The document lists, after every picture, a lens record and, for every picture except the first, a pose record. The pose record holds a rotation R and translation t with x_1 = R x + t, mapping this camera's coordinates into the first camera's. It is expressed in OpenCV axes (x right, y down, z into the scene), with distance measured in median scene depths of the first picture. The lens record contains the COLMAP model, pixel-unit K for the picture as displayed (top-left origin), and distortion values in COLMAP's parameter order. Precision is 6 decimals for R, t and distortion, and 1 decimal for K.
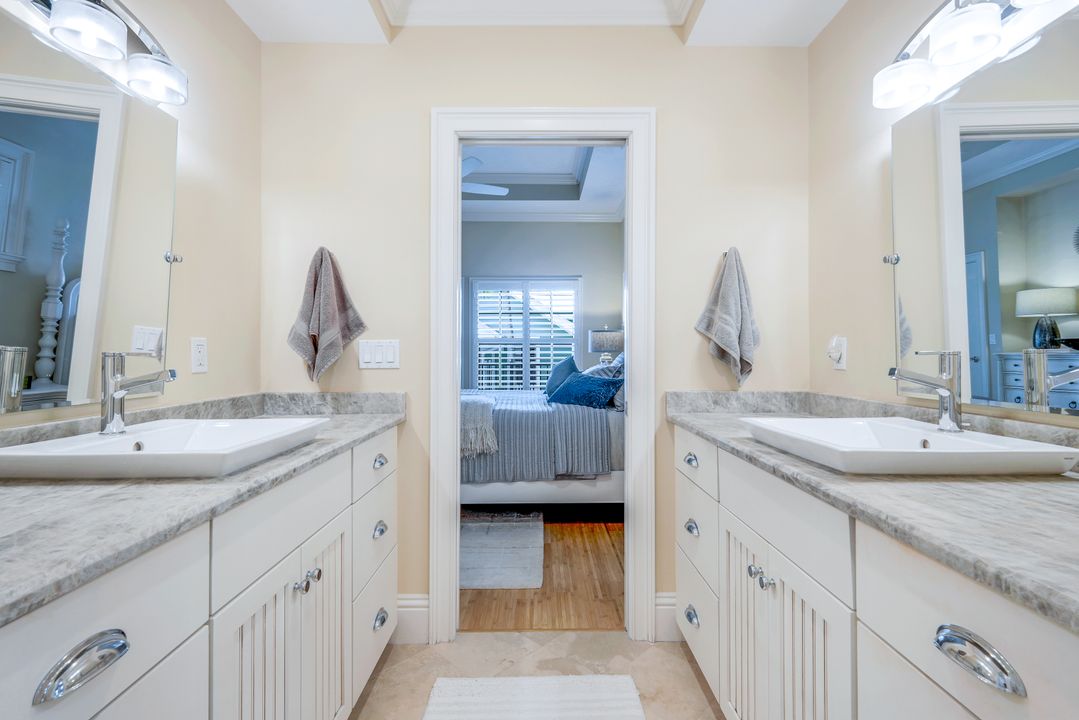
lens RADIAL K [[478.5, 0, 550.2], [0, 478.5, 356.2], [0, 0, 1]] dist [0.003345, -0.001508]
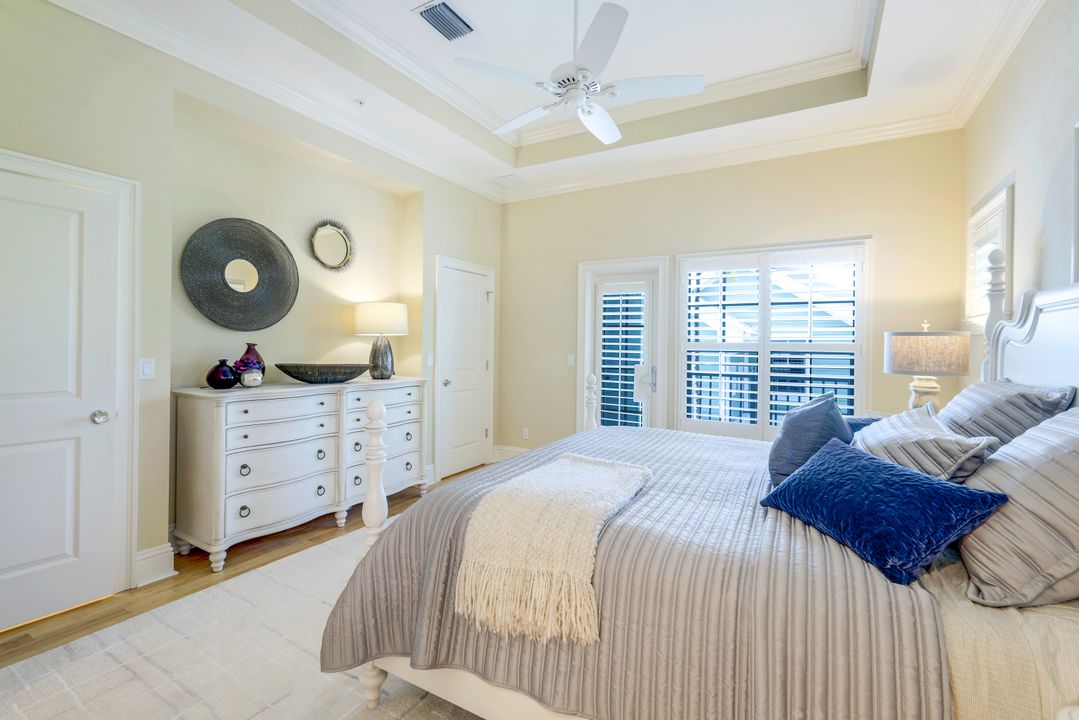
lens RADIAL K [[479.5, 0, 544.4], [0, 479.5, 351.5], [0, 0, 1]] dist [-0.013774, 0.000043]
pose [[0.855023, 0.017338, -0.518300, 0.080548], [-0.017538, 0.999836, 0.004515, -0.071253], [0.518293, 0.005230, 0.855187, 0.877792]]
